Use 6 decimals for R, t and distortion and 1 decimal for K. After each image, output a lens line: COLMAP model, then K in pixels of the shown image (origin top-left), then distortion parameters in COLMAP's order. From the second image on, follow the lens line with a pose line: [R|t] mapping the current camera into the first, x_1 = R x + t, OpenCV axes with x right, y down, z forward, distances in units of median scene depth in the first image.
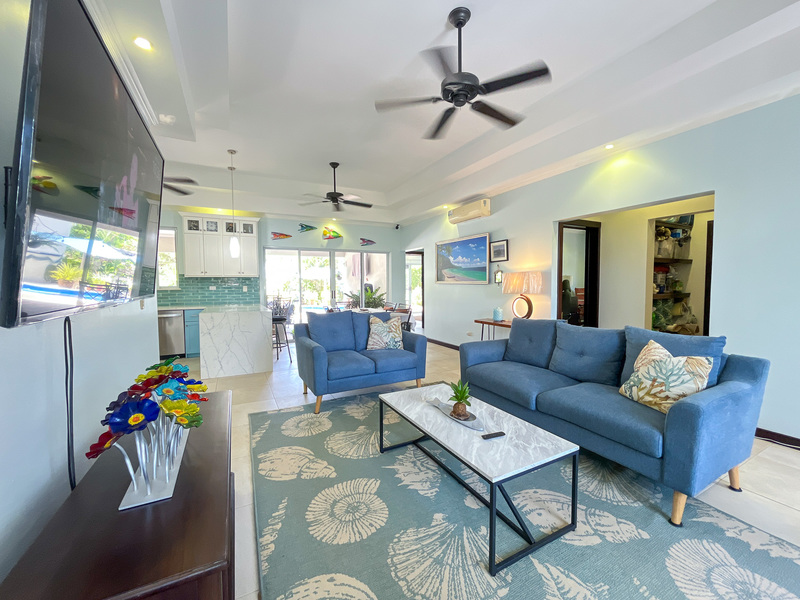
lens RADIAL K [[322.7, 0, 401.0], [0, 322.7, 300.3], [0, 0, 1]] dist [-0.004249, 0.000483]
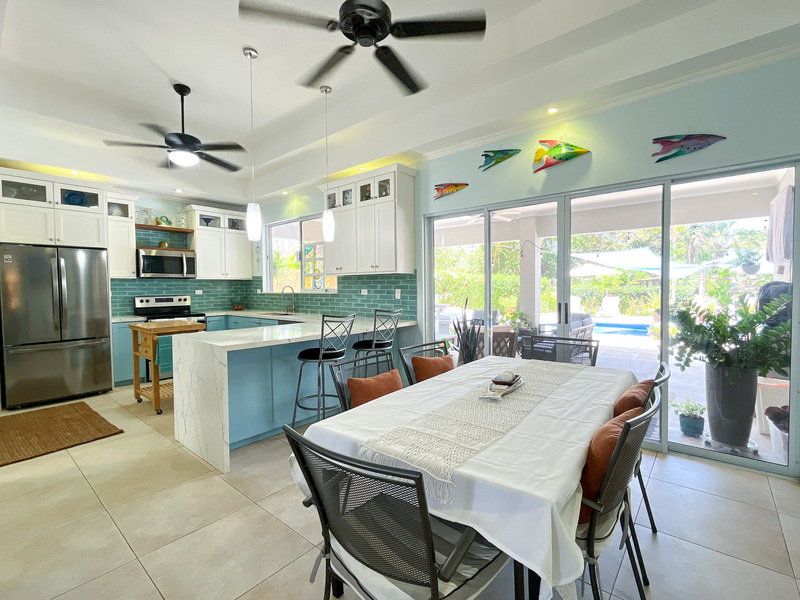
lens RADIAL K [[371.6, 0, 400.8], [0, 371.6, 298.9], [0, 0, 1]] dist [-0.003378, -0.000304]
pose [[0.376976, 0.035062, -0.925559, 0.145786], [-0.040162, 0.998962, 0.021485, -0.043378], [0.925352, 0.029073, 0.377993, 0.781928]]
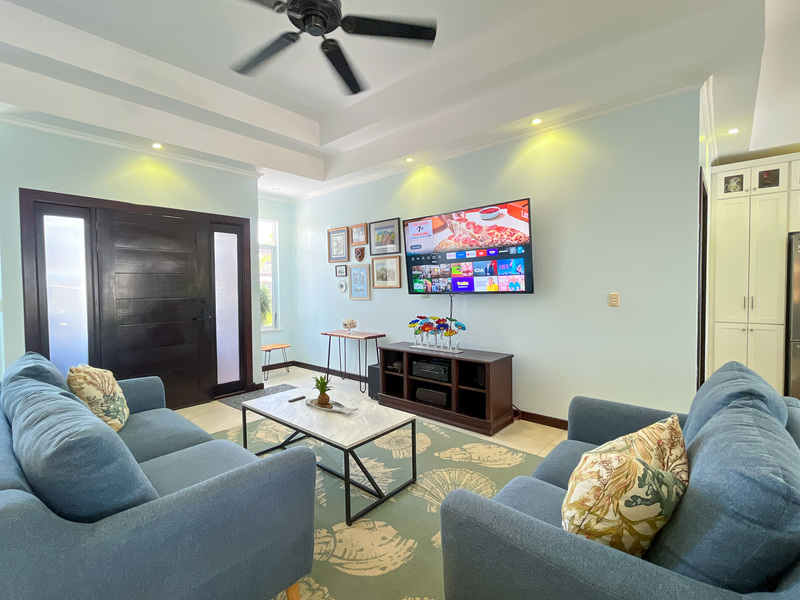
lens RADIAL K [[371.6, 0, 401.9], [0, 371.6, 299.3], [0, 0, 1]] dist [-0.003378, -0.000304]
pose [[-0.934907, 0.029726, -0.353646, 0.120858], [-0.000779, 0.996312, 0.085806, -0.040278], [0.354892, 0.080496, -0.931435, 0.733890]]
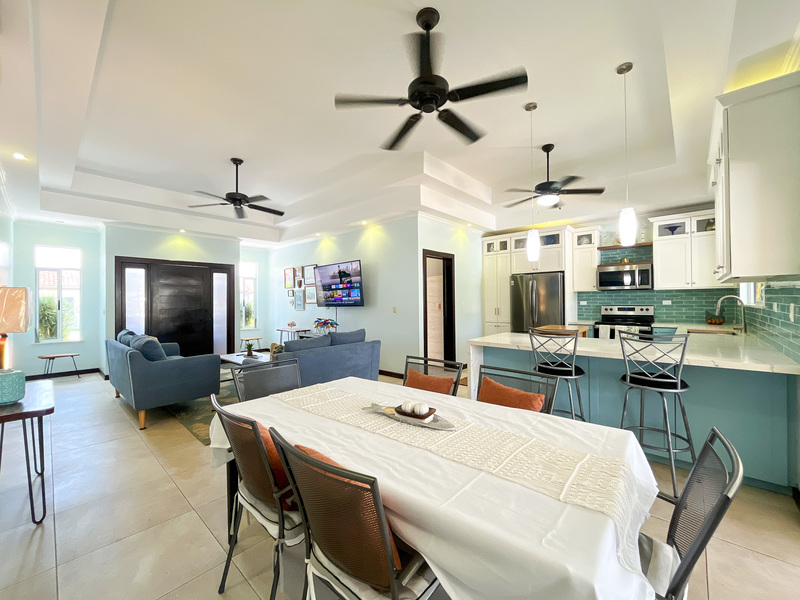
lens RADIAL K [[322.7, 0, 401.6], [0, 322.7, 299.4], [0, 0, 1]] dist [-0.004249, 0.000483]
pose [[-0.938458, 0.015741, -0.345033, -0.021742], [-0.000219, 0.998934, 0.046168, -0.065833], [0.345392, 0.043402, -0.937454, 1.210259]]
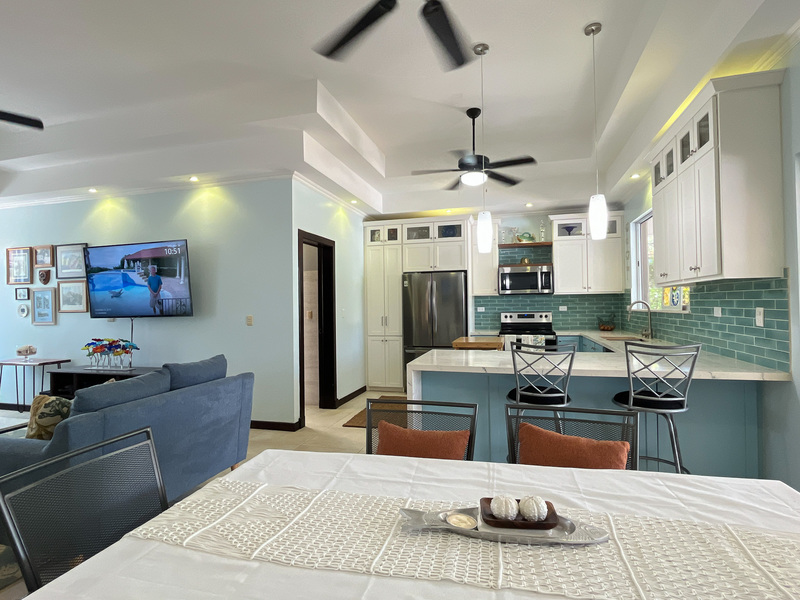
lens RADIAL K [[416.6, 0, 400.4], [0, 416.6, 298.1], [0, 0, 1]] dist [-0.005434, 0.000830]
pose [[-0.687367, 0.001963, -0.726308, 0.036639], [-0.019975, 0.999567, 0.021606, -0.057699], [0.726035, 0.029359, -0.687030, 1.065052]]
